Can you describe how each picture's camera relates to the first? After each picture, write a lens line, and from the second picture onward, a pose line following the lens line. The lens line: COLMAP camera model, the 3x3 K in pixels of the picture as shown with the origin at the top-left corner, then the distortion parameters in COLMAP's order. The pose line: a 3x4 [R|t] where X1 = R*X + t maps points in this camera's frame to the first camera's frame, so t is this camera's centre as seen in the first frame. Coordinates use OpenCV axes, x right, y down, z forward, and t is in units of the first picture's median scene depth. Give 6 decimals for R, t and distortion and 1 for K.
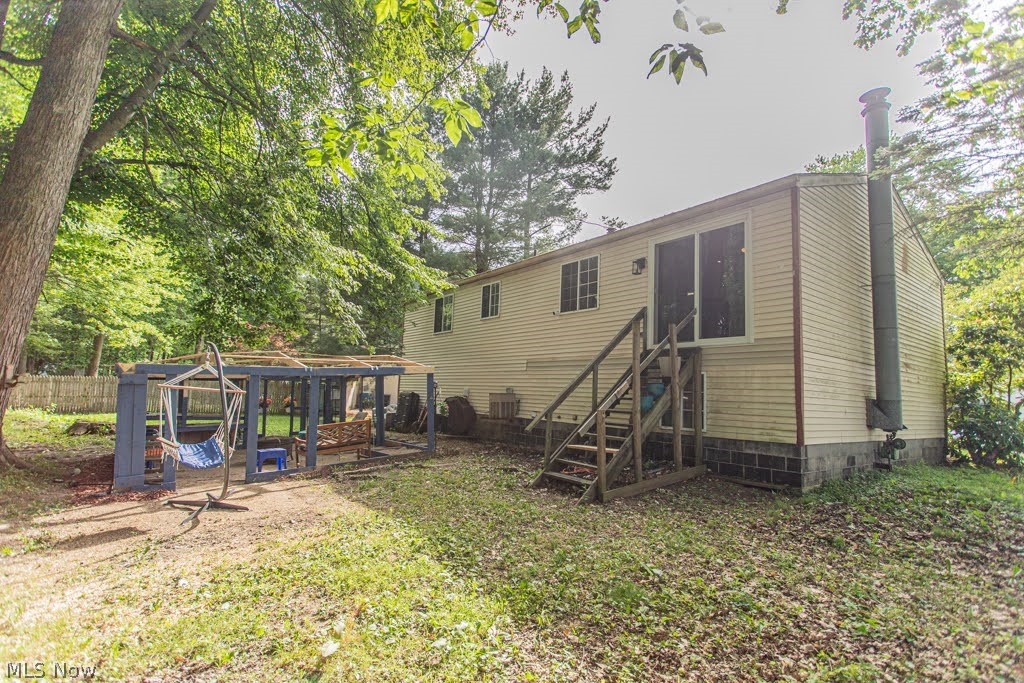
lens RADIAL K [[499.1, 0, 515.2], [0, 499.1, 345.7], [0, 0, 1]] dist [0.000557, 0.003199]
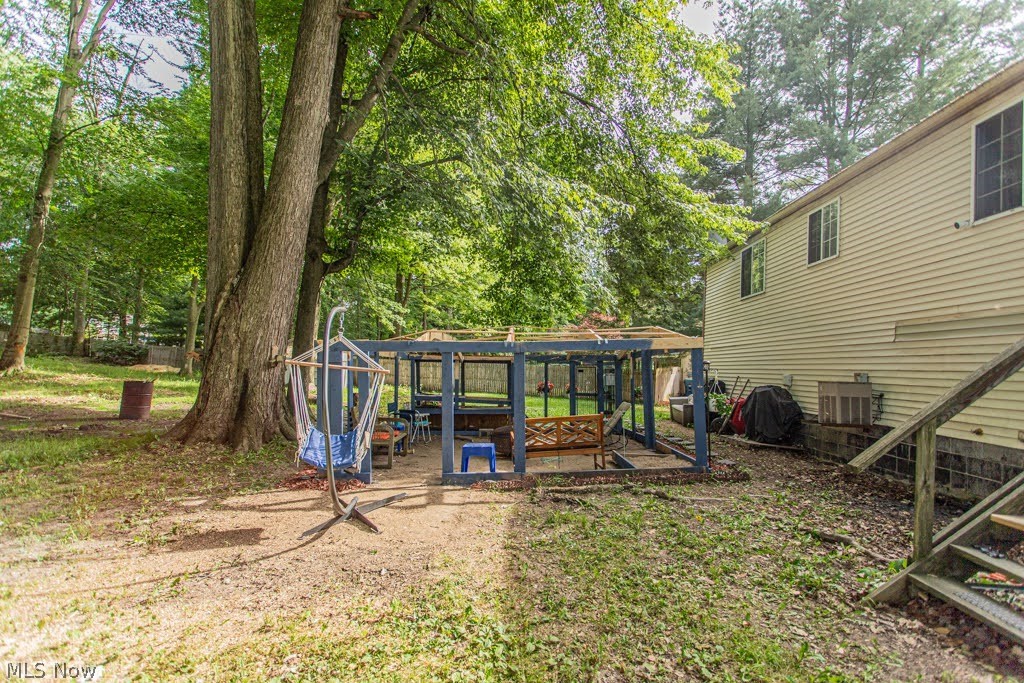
lens RADIAL K [[499.1, 0, 494.7], [0, 499.1, 345.6], [0, 0, 1]] dist [0.000557, 0.003199]
pose [[0.764931, -0.027274, -0.643534, 0.040399], [0.043425, 0.999014, 0.009277, 0.029834], [0.642647, -0.035042, 0.765361, 0.292636]]
